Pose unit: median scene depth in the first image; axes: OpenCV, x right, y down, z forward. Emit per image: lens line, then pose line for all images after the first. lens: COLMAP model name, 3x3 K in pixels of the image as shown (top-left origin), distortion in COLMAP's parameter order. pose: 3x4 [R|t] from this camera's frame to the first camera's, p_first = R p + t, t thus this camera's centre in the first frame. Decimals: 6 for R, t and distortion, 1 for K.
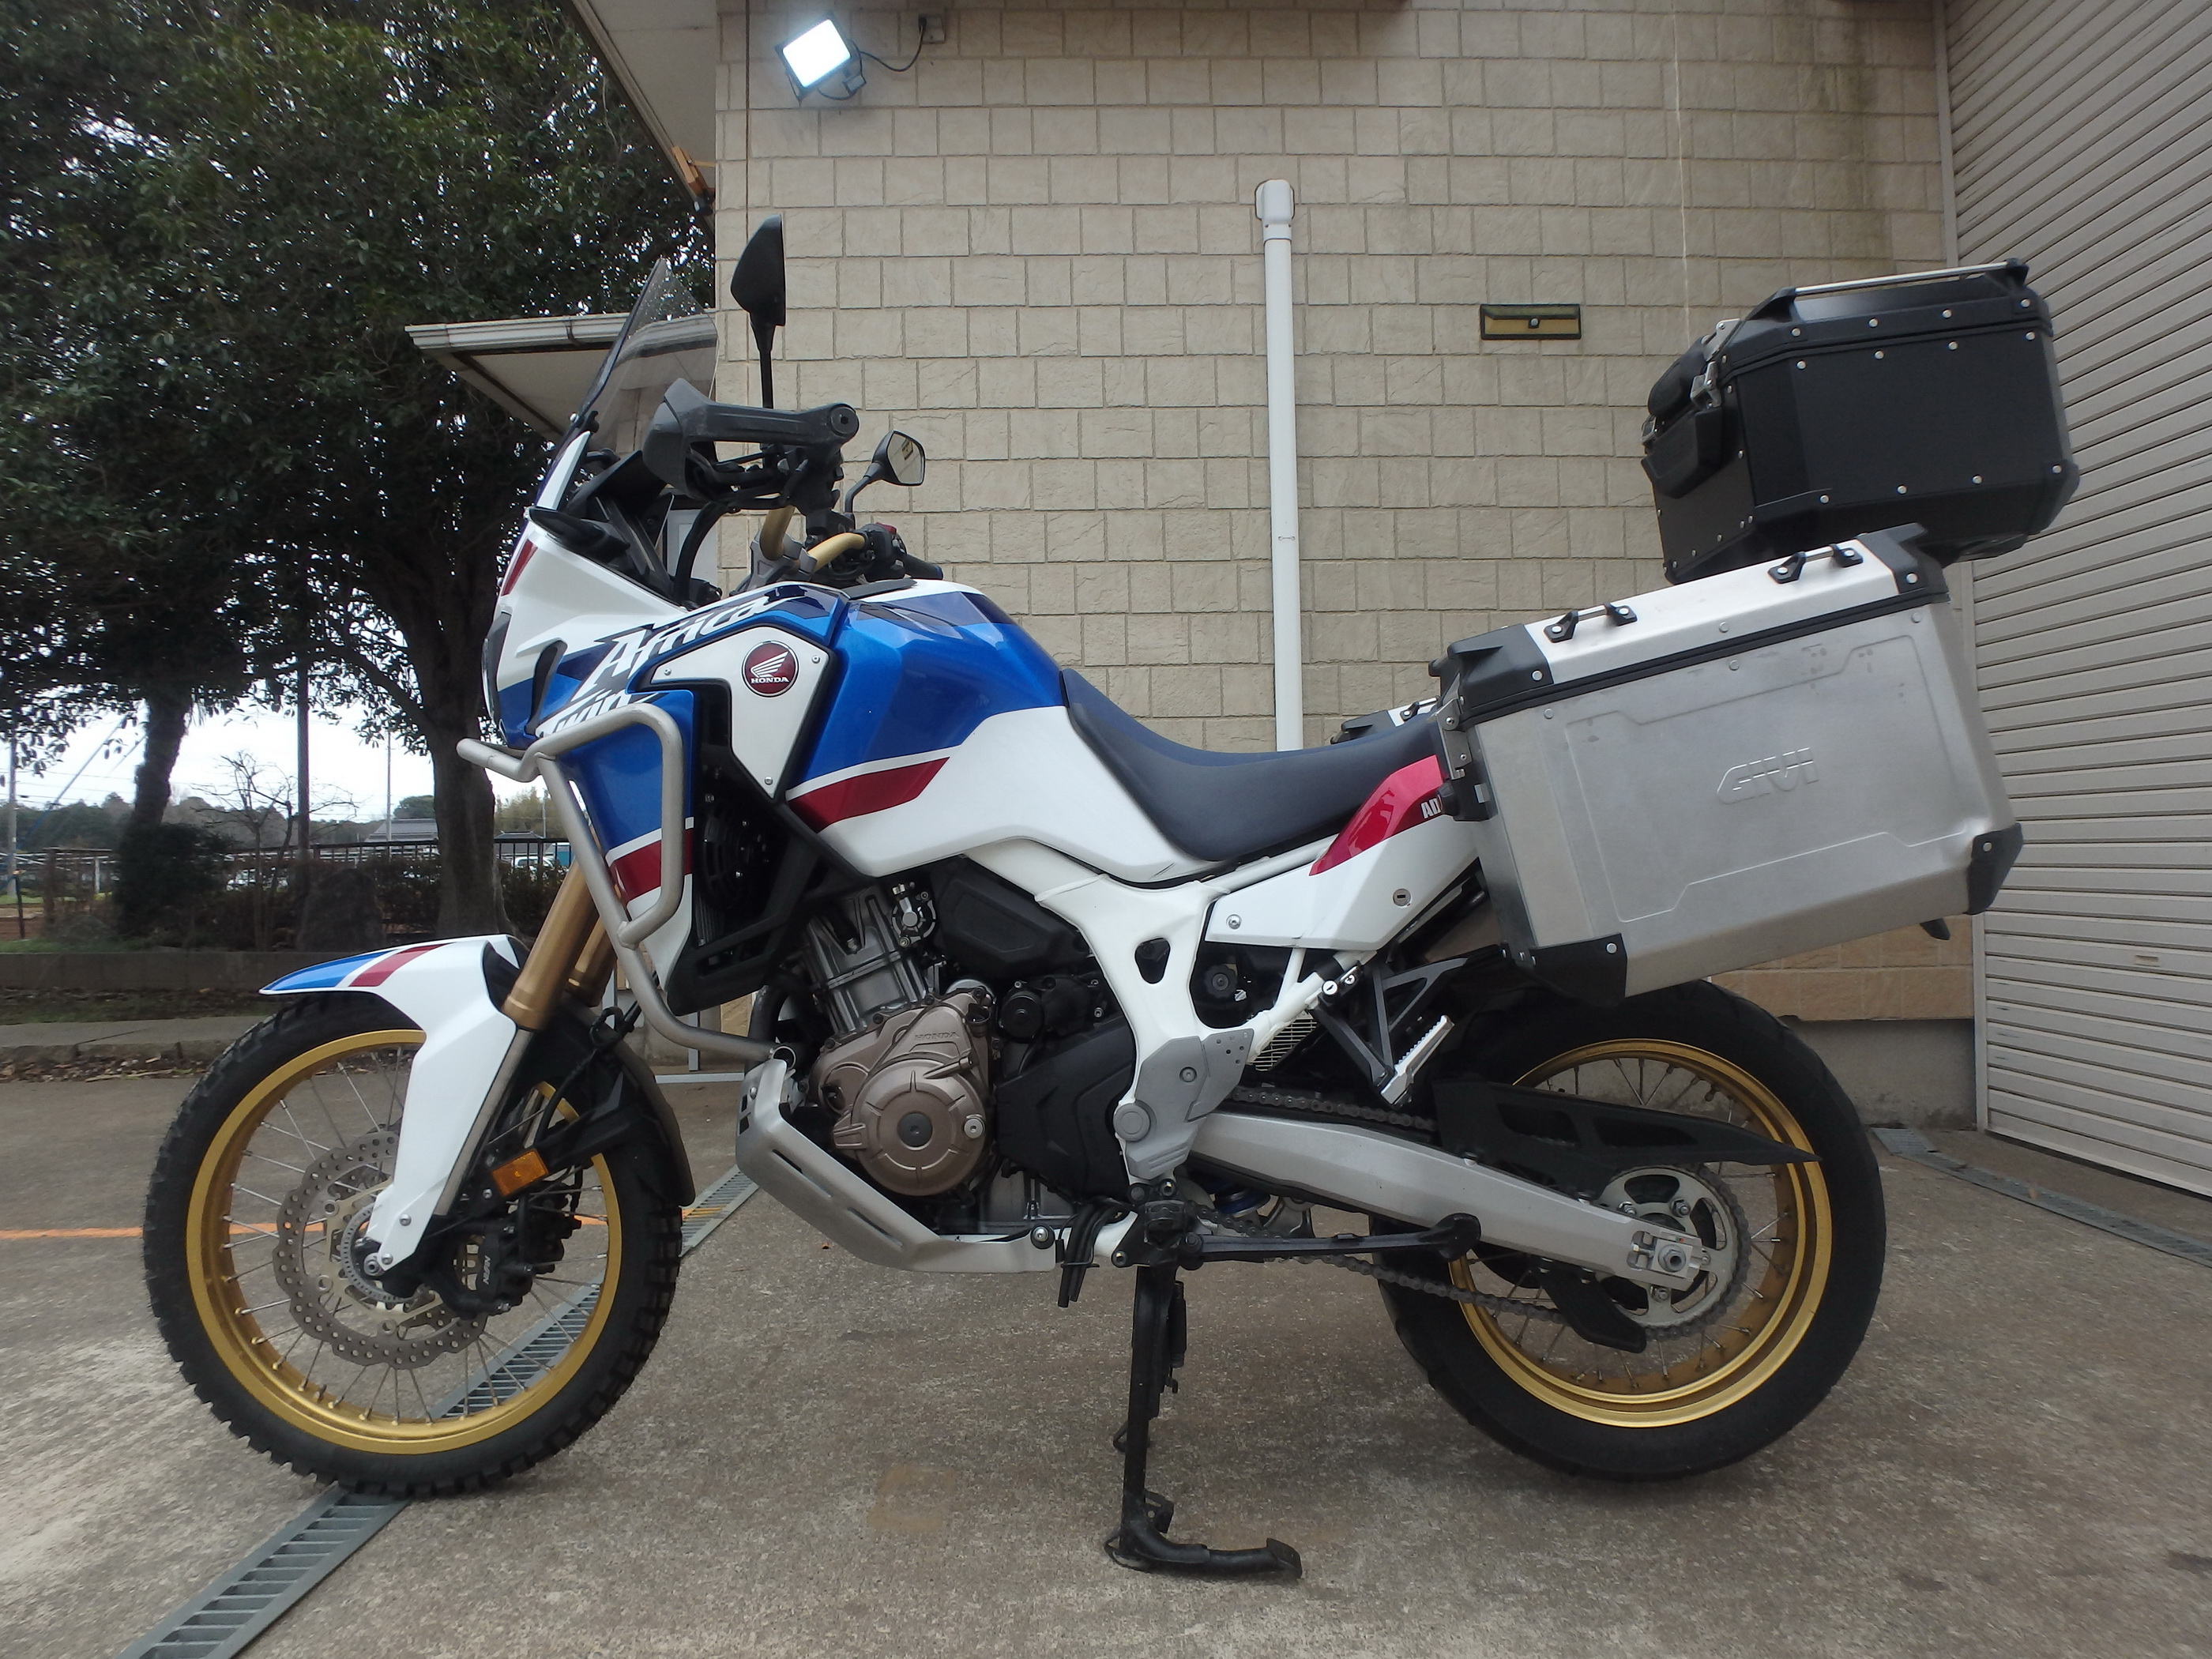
lens RADIAL K [[1357.9, 0, 1121.5], [0, 1357.9, 821.2], [0, 0, 1]] dist [-0.030987, 0.006106]
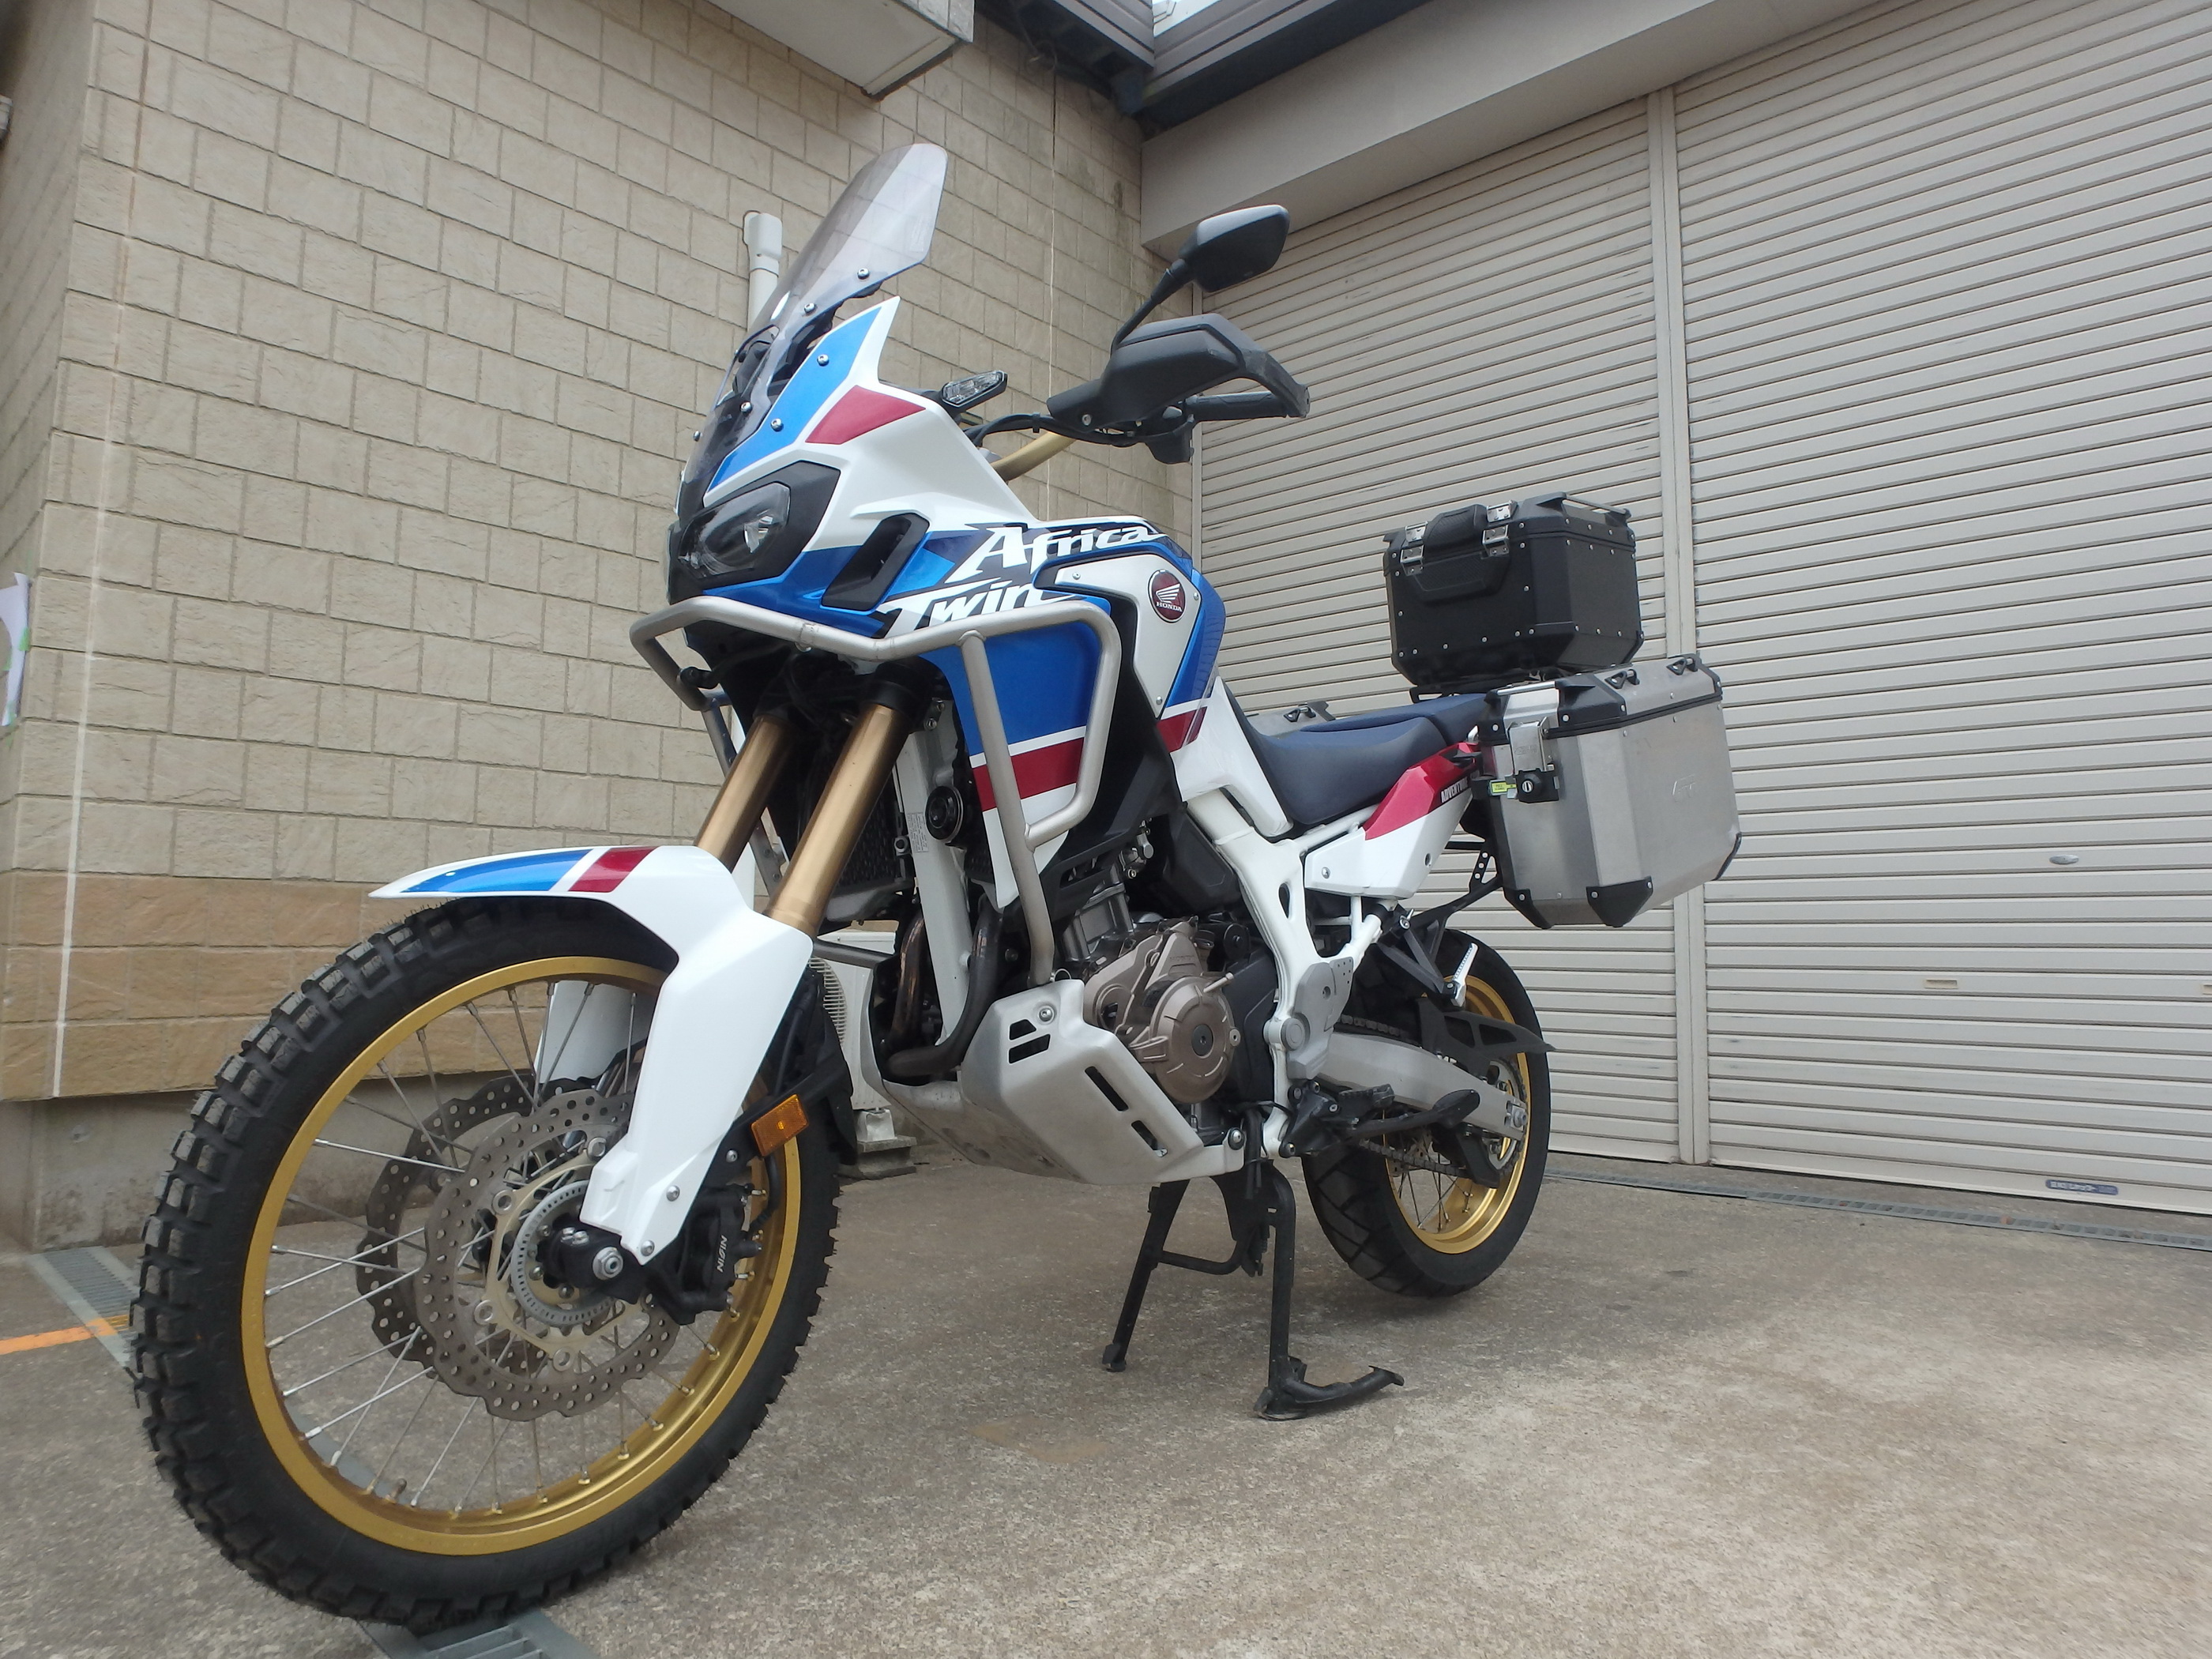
lens RADIAL K [[1357.9, 0, 1117.6], [0, 1357.9, 825.7], [0, 0, 1]] dist [-0.030987, 0.006106]
pose [[0.693772, 0.086275, 0.715008, -0.827919], [-0.038567, 0.995825, -0.082737, 0.125152], [-0.719161, 0.029825, 0.694203, 0.241608]]
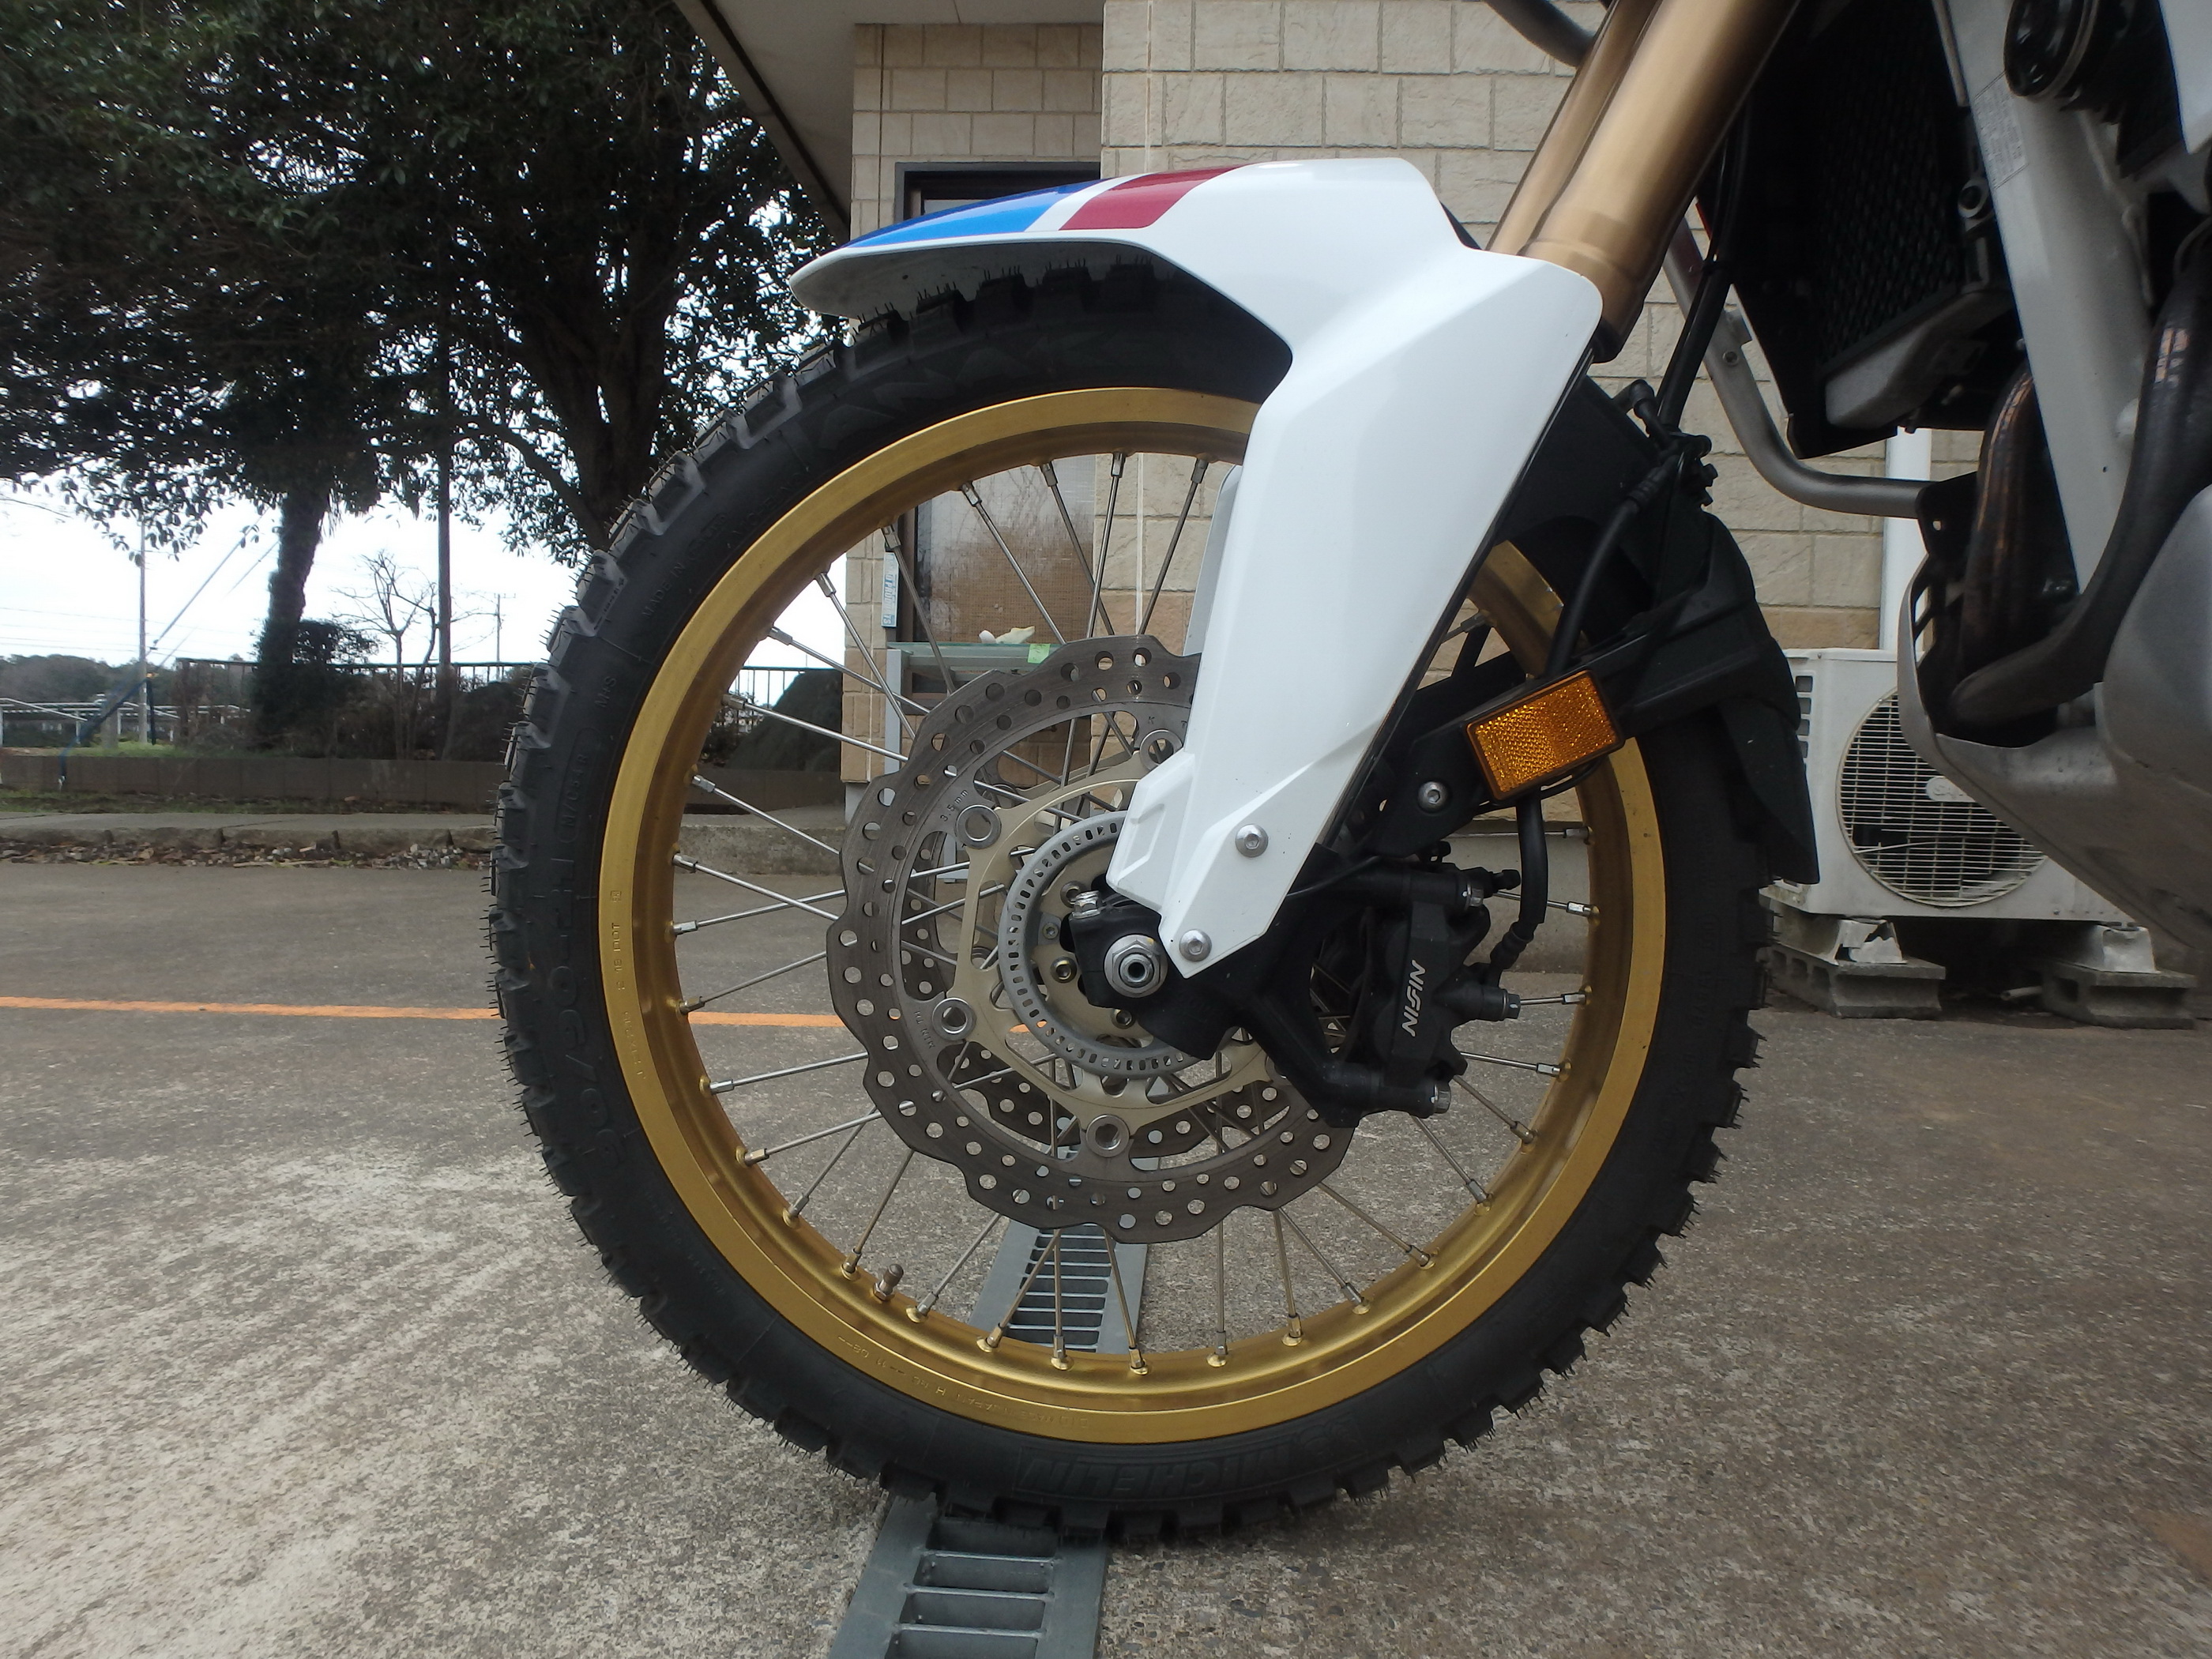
lens RADIAL K [[1357.9, 0, 1114.6], [0, 1357.9, 815.8], [0, 0, 1]] dist [-0.030987, 0.006106]
pose [[0.996920, 0.044500, -0.064573, -0.487227], [-0.039768, 0.996554, 0.072798, 0.235851], [0.067590, -0.070006, 0.995254, 0.566904]]
